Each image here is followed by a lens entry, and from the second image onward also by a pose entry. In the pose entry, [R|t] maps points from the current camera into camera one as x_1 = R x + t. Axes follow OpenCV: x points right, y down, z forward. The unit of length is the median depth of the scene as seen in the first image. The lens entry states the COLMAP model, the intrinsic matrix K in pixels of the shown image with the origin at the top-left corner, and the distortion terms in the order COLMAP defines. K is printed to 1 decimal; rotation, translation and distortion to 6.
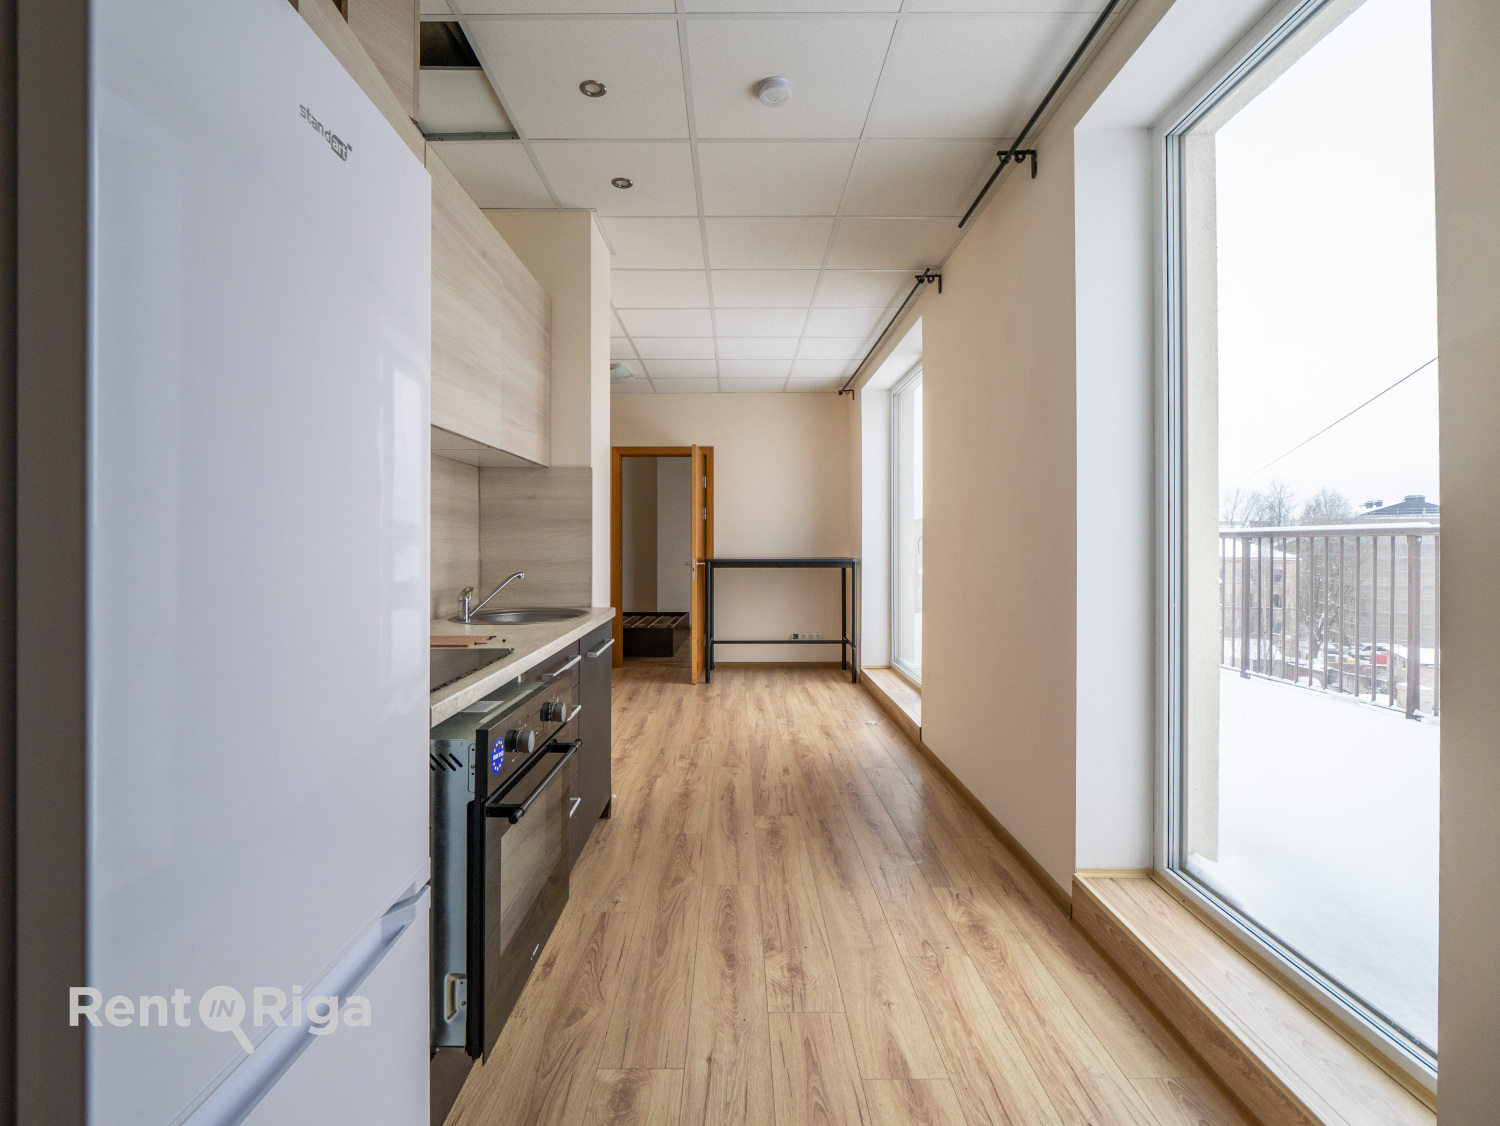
lens RADIAL K [[713.1, 0, 730.1], [0, 713.1, 540.9], [0, 0, 1]] dist [-0.012847, -0.001076]
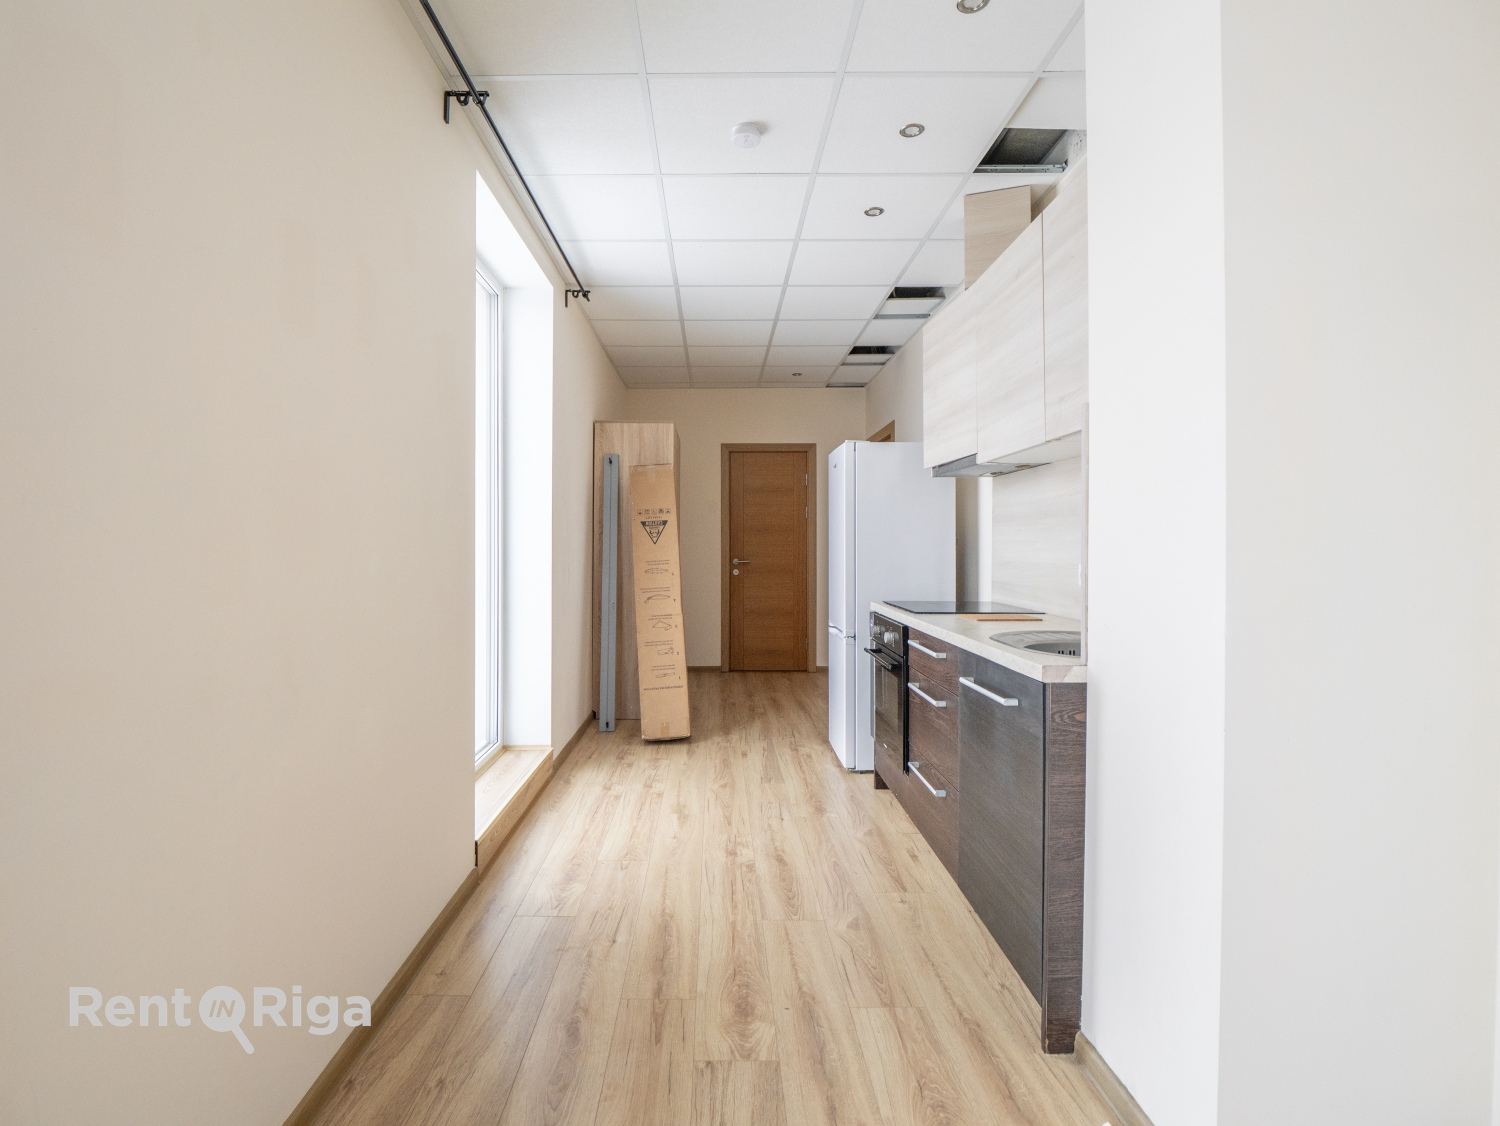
lens RADIAL K [[713.1, 0, 701.6], [0, 713.1, 544.9], [0, 0, 1]] dist [-0.012847, -0.001076]
pose [[-0.999915, -0.001914, 0.012893, 0.088510], [-0.001946, 0.999995, -0.002455, 0.005887], [-0.012889, -0.002479, -0.999914, 1.579983]]
